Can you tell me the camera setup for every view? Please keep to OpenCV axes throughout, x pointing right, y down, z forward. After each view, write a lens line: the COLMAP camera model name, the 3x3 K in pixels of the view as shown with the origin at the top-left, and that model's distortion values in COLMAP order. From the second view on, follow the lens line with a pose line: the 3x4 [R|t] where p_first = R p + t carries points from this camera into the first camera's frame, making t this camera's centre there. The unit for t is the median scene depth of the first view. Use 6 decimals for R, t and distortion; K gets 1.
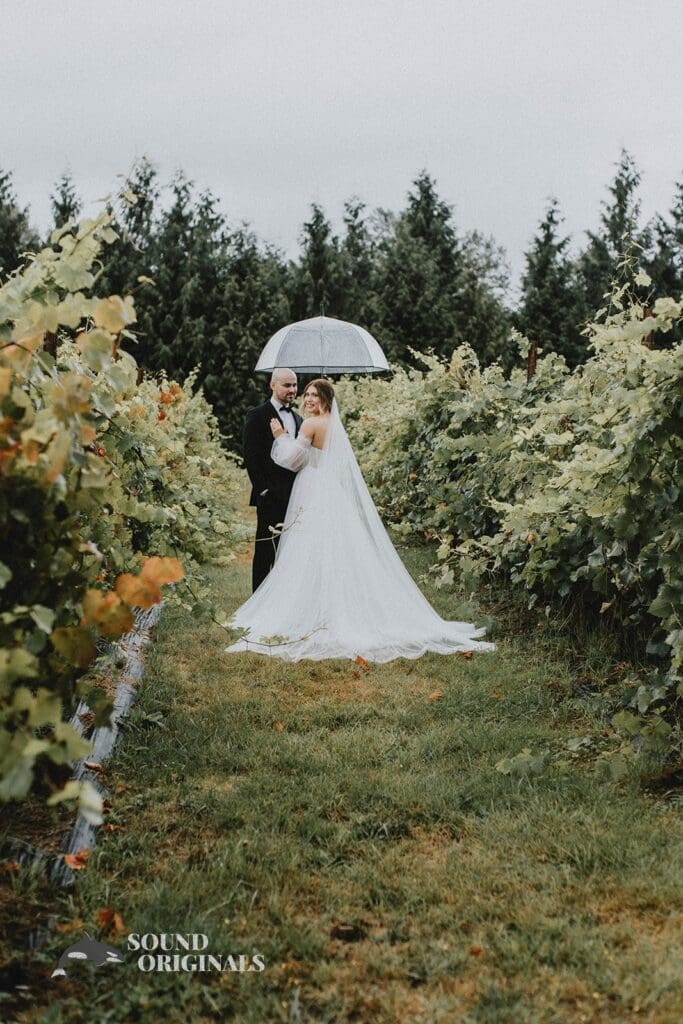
lens RADIAL K [[1706.7, 0, 355.2], [0, 1706.7, 512.2], [0, 0, 1]] dist [0.000737, 0.000000]
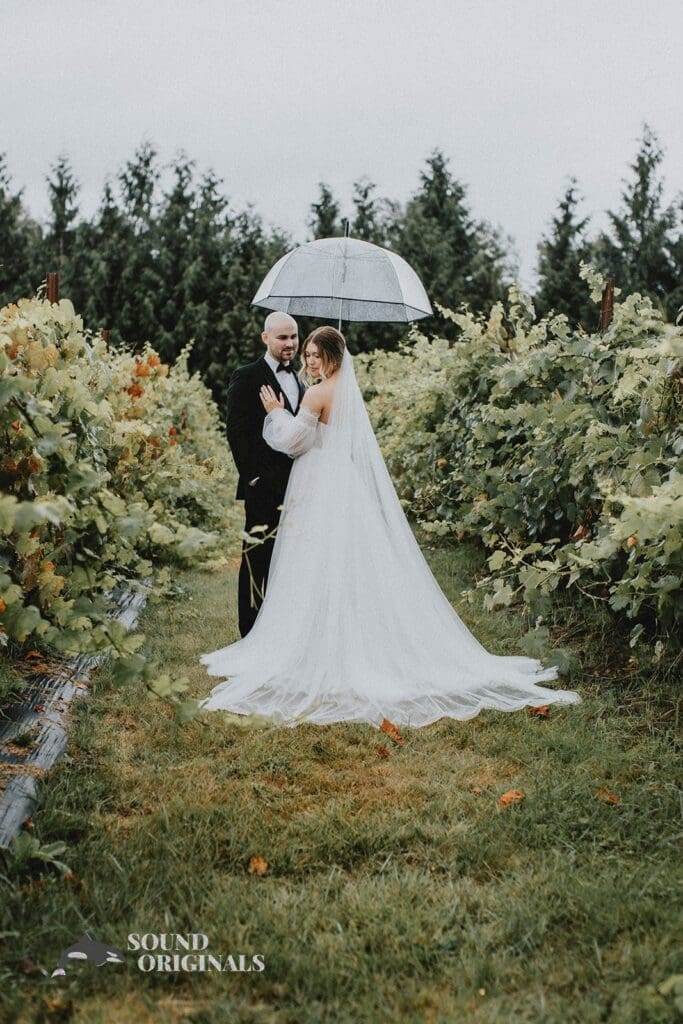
lens RADIAL K [[1706.7, 0, 350.6], [0, 1706.7, 513.1], [0, 0, 1]] dist [0.000737, 0.000000]
pose [[0.999944, -0.005989, -0.008772, -0.000758], [0.006024, 0.999974, 0.003996, -0.000045], [0.008748, -0.004049, 0.999954, 0.045821]]
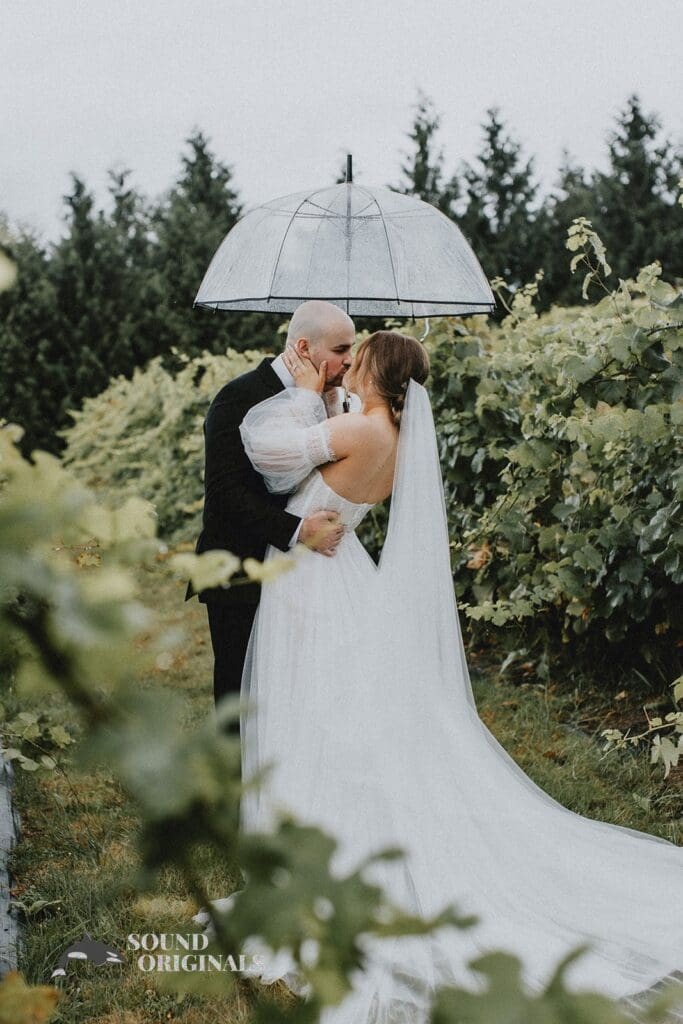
lens RADIAL K [[1706.7, 0, 340.4], [0, 1706.7, 507.1], [0, 0, 1]] dist [0.000737, 0.000000]
pose [[0.986133, -0.092359, 0.137884, -0.025829], [0.092134, 0.995714, 0.008025, -0.009598], [-0.138034, 0.004790, 0.990416, 0.145428]]
